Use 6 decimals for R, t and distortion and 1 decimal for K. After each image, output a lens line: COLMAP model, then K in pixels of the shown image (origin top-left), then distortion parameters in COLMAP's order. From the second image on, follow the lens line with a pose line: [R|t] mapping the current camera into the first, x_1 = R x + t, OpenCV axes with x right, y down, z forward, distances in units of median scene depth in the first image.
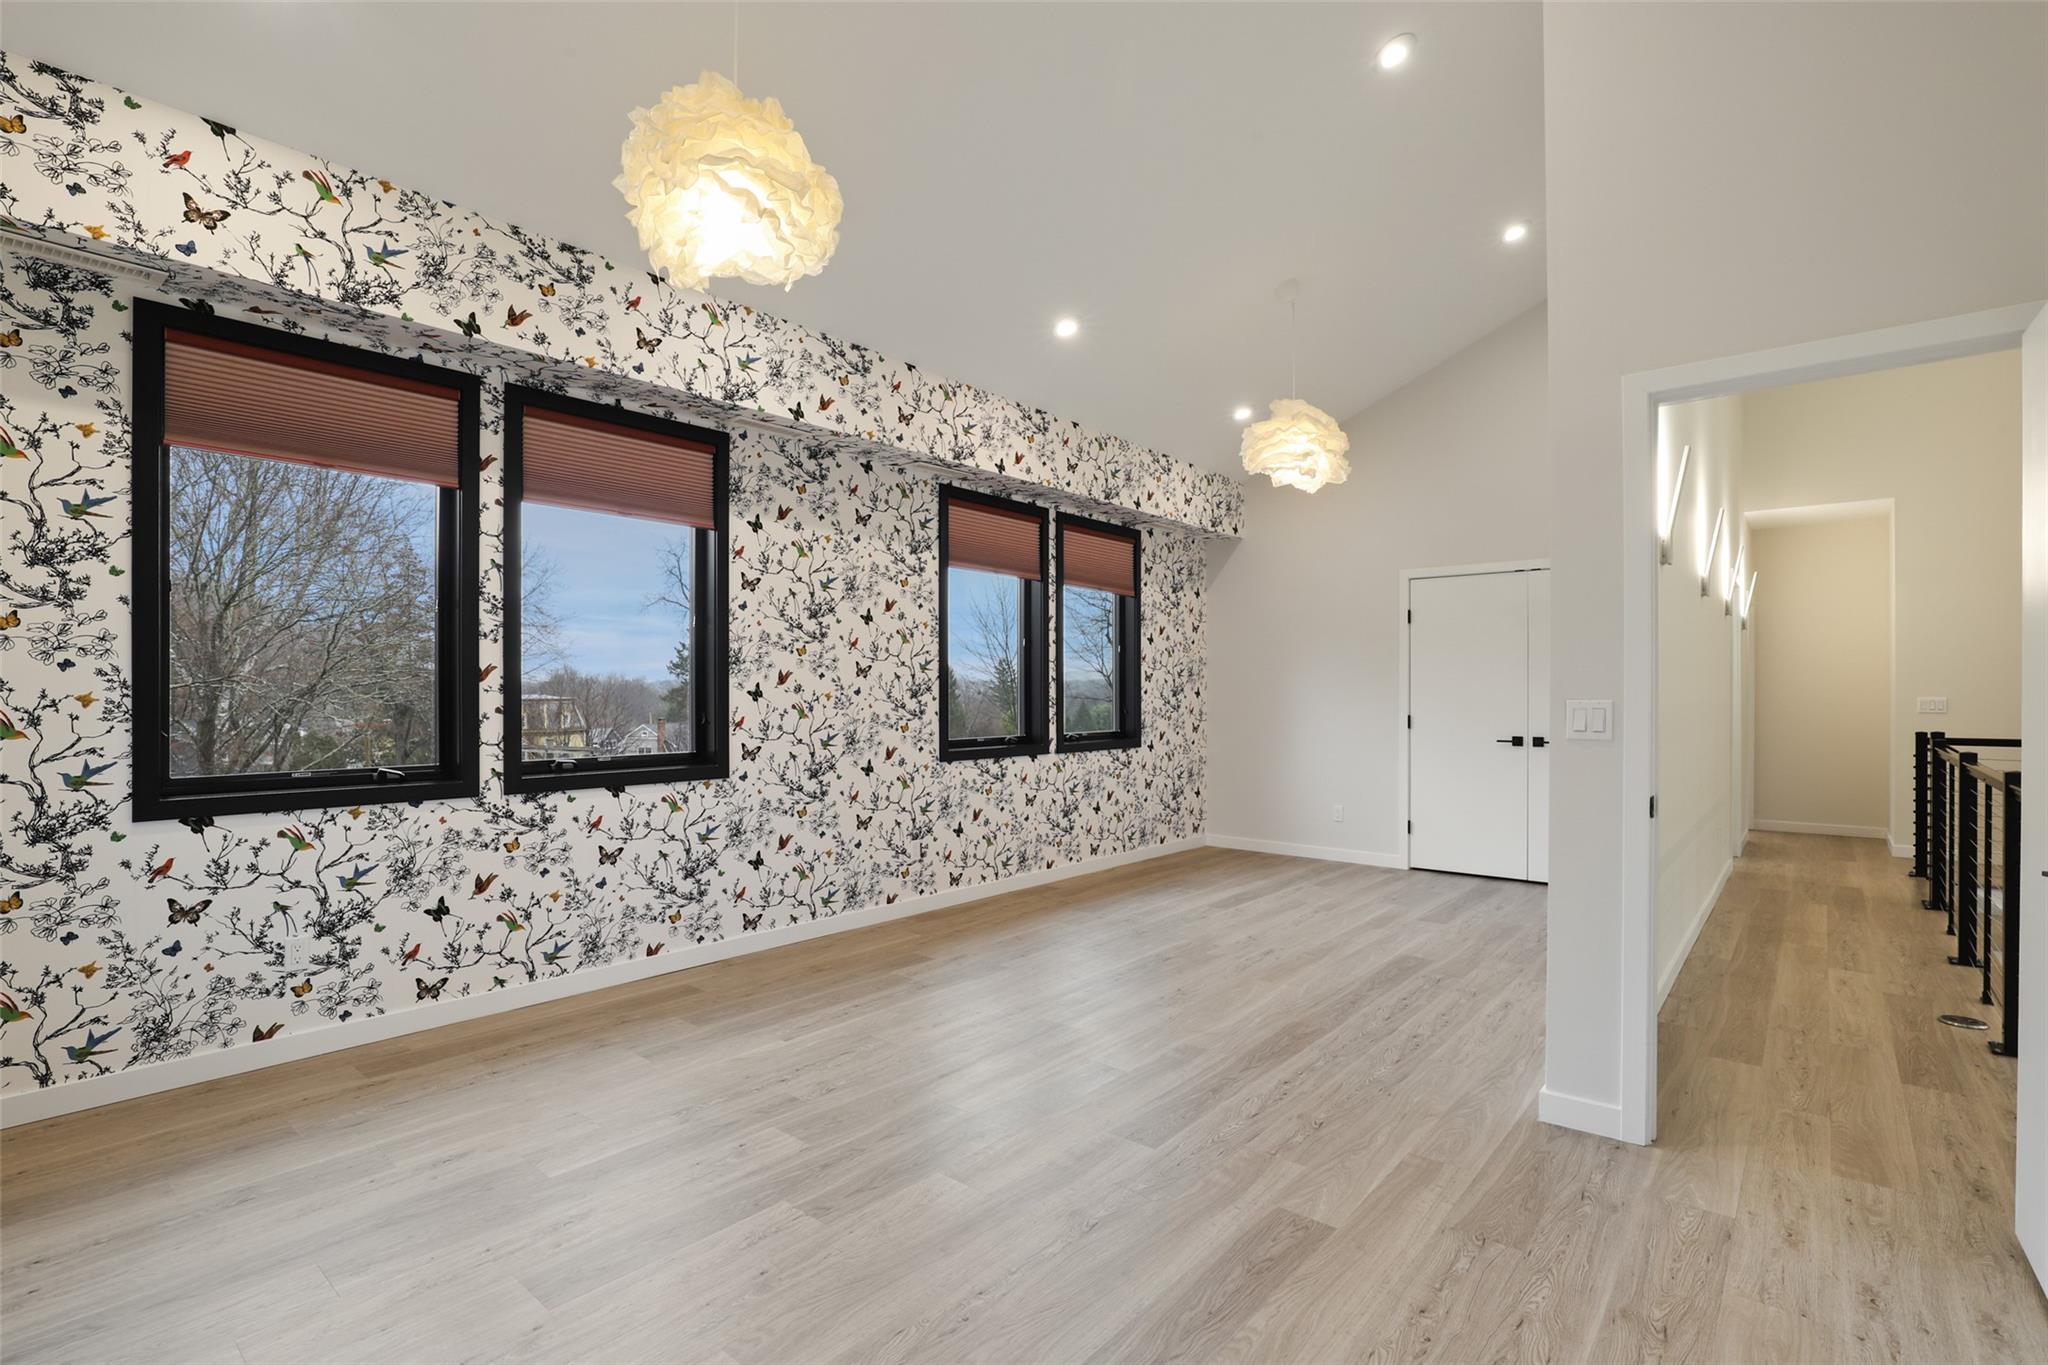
lens RADIAL K [[948.7, 0, 1019.6], [0, 948.7, 679.8], [0, 0, 1]] dist [-0.026209, 0.006378]
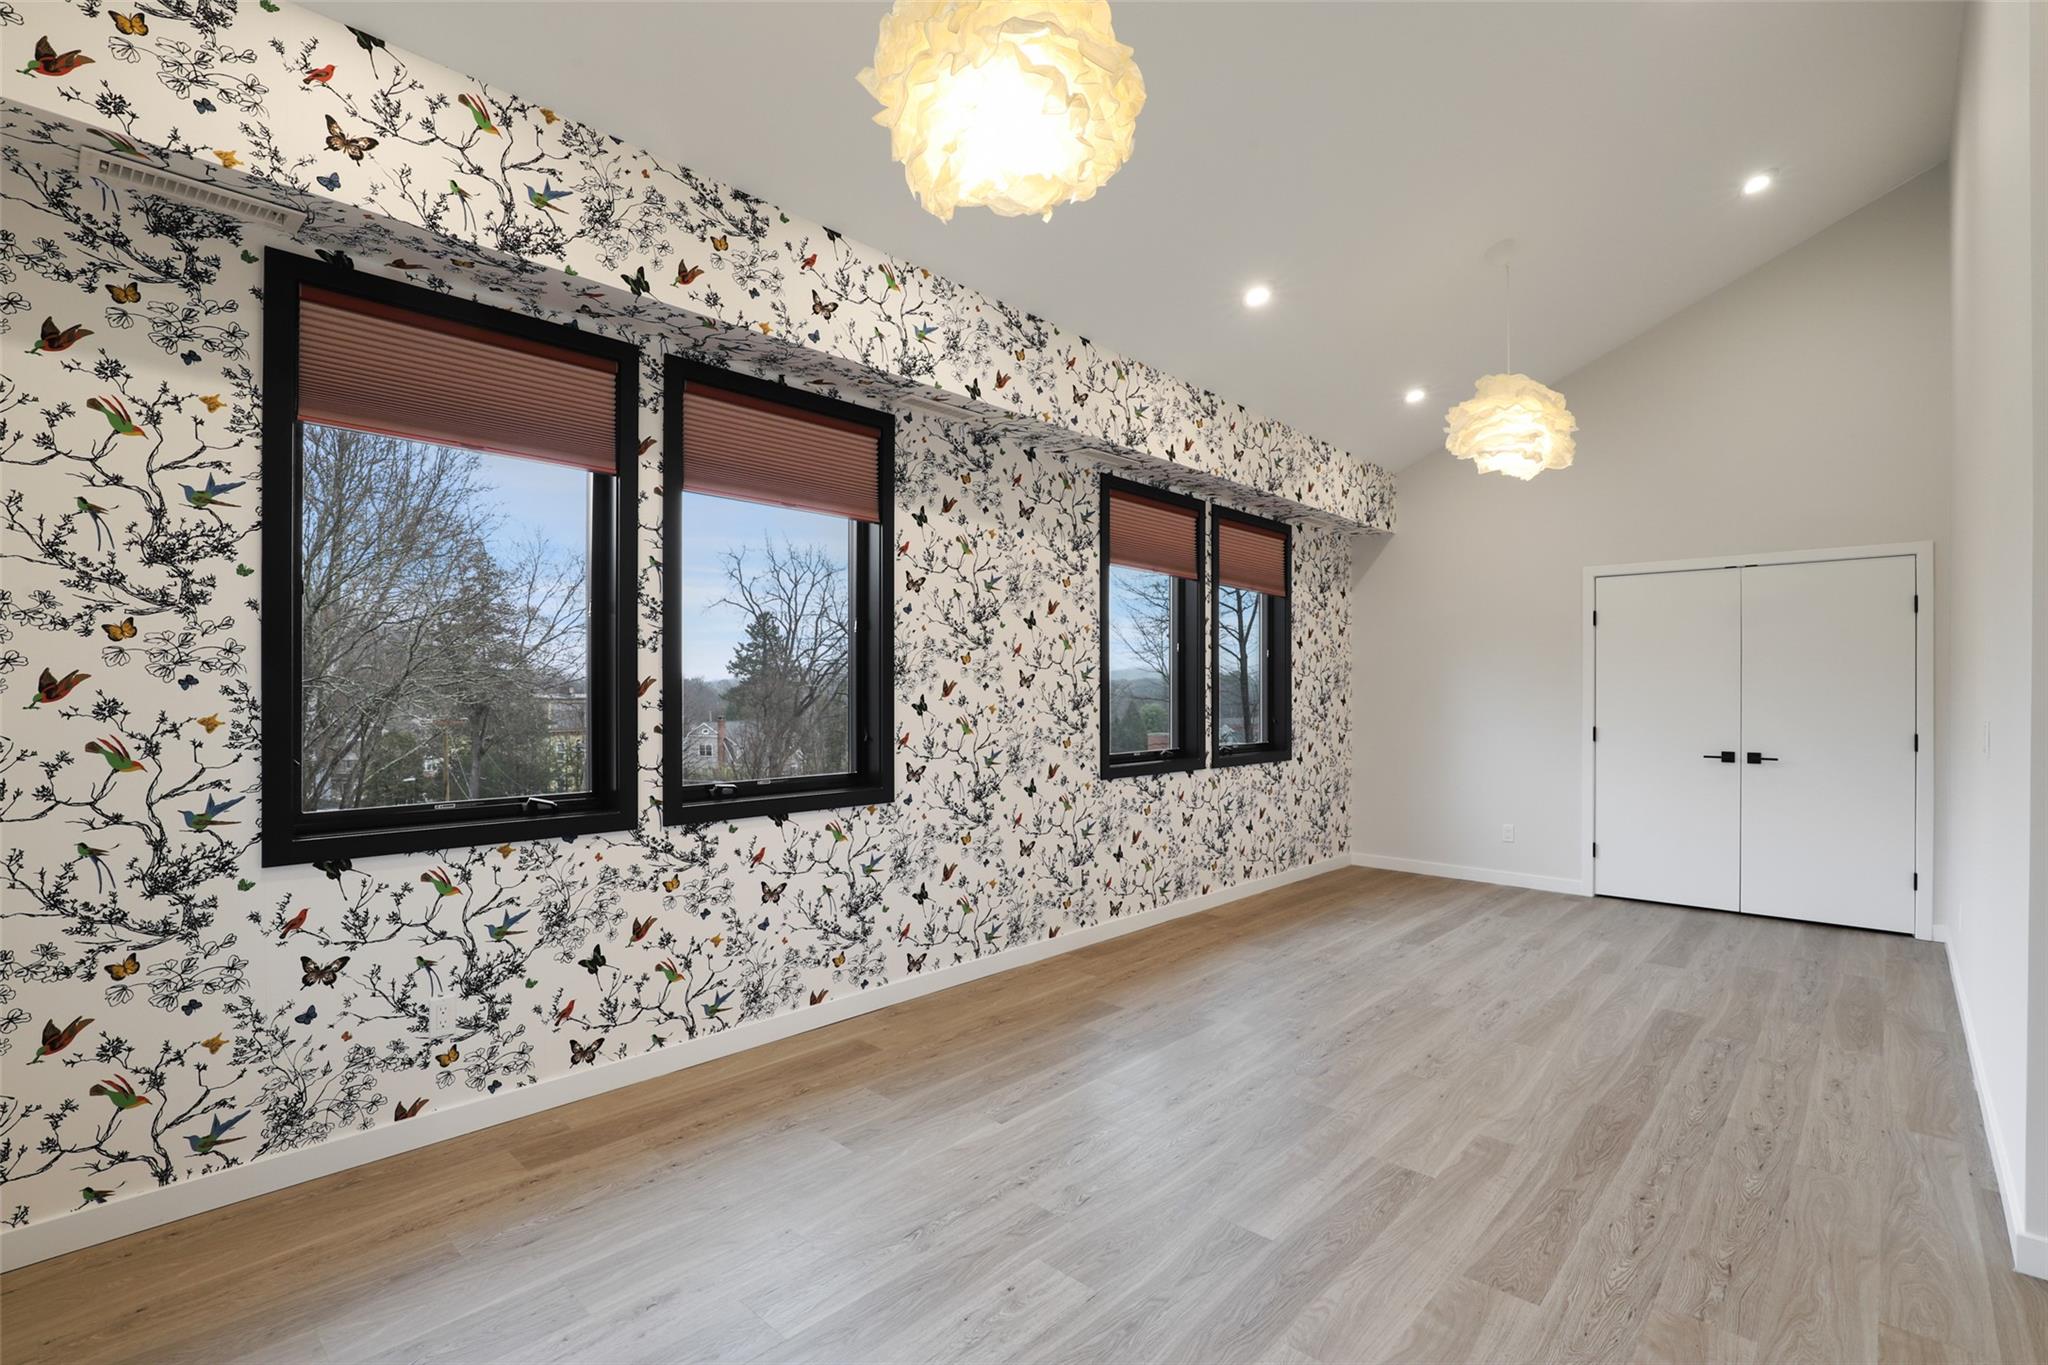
lens RADIAL K [[932.7, 0, 1020.5], [0, 932.7, 677.6], [0, 0, 1]] dist [-0.025000, 0.005001]
pose [[0.998862, 0.000683, -0.047687, -0.176470], [-0.000749, 0.999999, -0.001370, -0.014632], [0.047686, 0.001404, 0.998861, 0.156347]]
